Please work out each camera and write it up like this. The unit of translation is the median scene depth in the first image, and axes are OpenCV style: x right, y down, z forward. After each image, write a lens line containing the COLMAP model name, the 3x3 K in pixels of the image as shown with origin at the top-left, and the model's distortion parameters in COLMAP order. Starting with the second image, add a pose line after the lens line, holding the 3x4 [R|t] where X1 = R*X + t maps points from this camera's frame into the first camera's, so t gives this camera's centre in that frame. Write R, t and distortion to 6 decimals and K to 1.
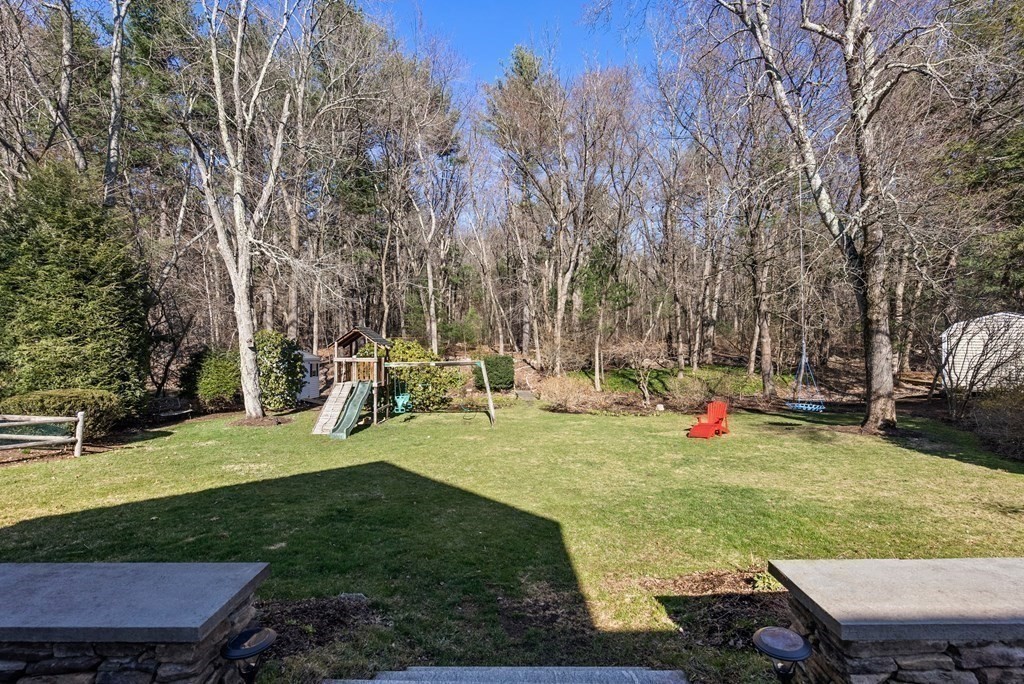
lens RADIAL K [[468.5, 0, 512.0], [0, 468.5, 342.0], [0, 0, 1]] dist [-0.002851, -0.000103]
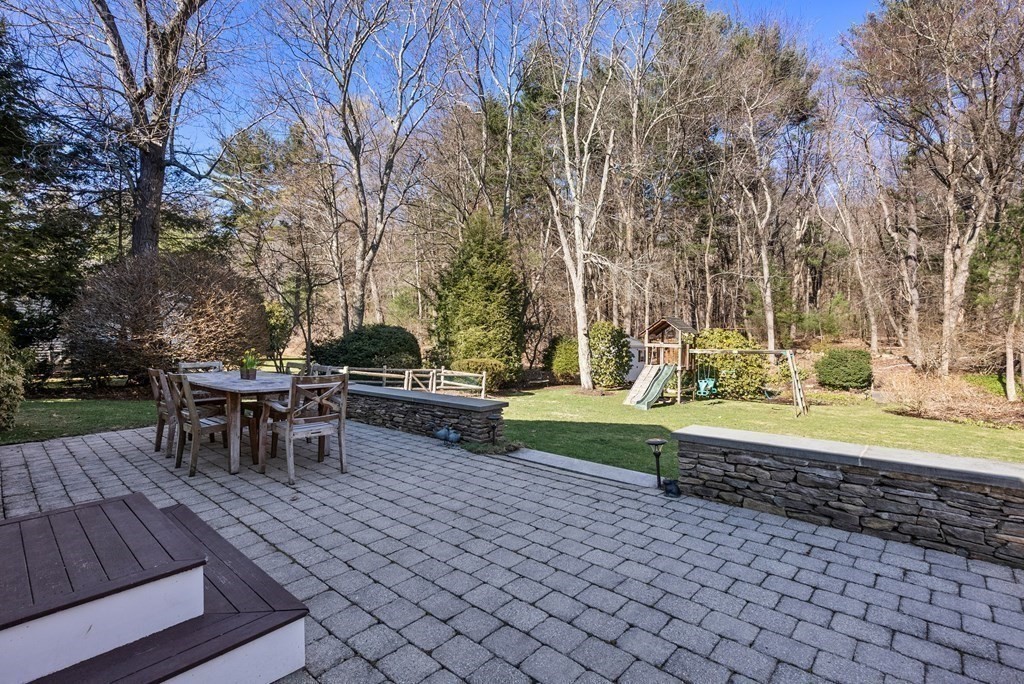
lens RADIAL K [[474.0, 0, 511.4], [0, 474.0, 325.3], [0, 0, 1]] dist [0.000221, -0.000130]
pose [[0.752957, -0.006232, -0.658040, 0.147352], [-0.006415, 0.999838, -0.016810, 0.010122], [0.658039, 0.016878, 0.752795, -0.114966]]
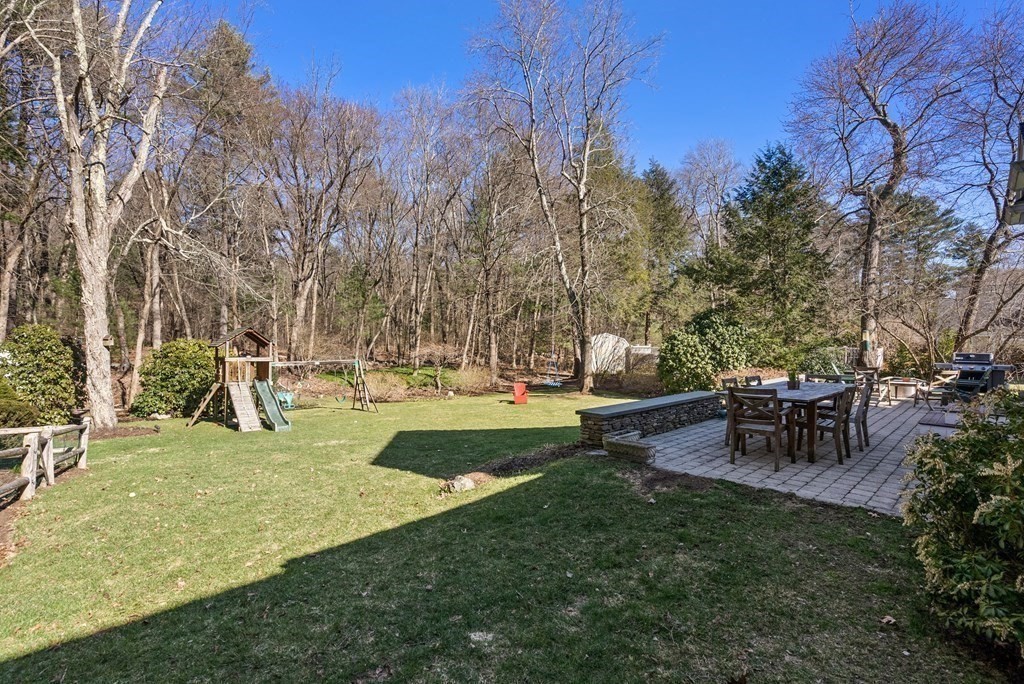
lens RADIAL K [[484.4, 0, 513.3], [0, 484.4, 336.5], [0, 0, 1]] dist [-0.002979, 0.000098]
pose [[0.690501, 0.025309, 0.722889, -0.690162], [-0.010846, 0.999638, -0.024638, 0.007073], [-0.723250, 0.009172, 0.690525, -0.128038]]
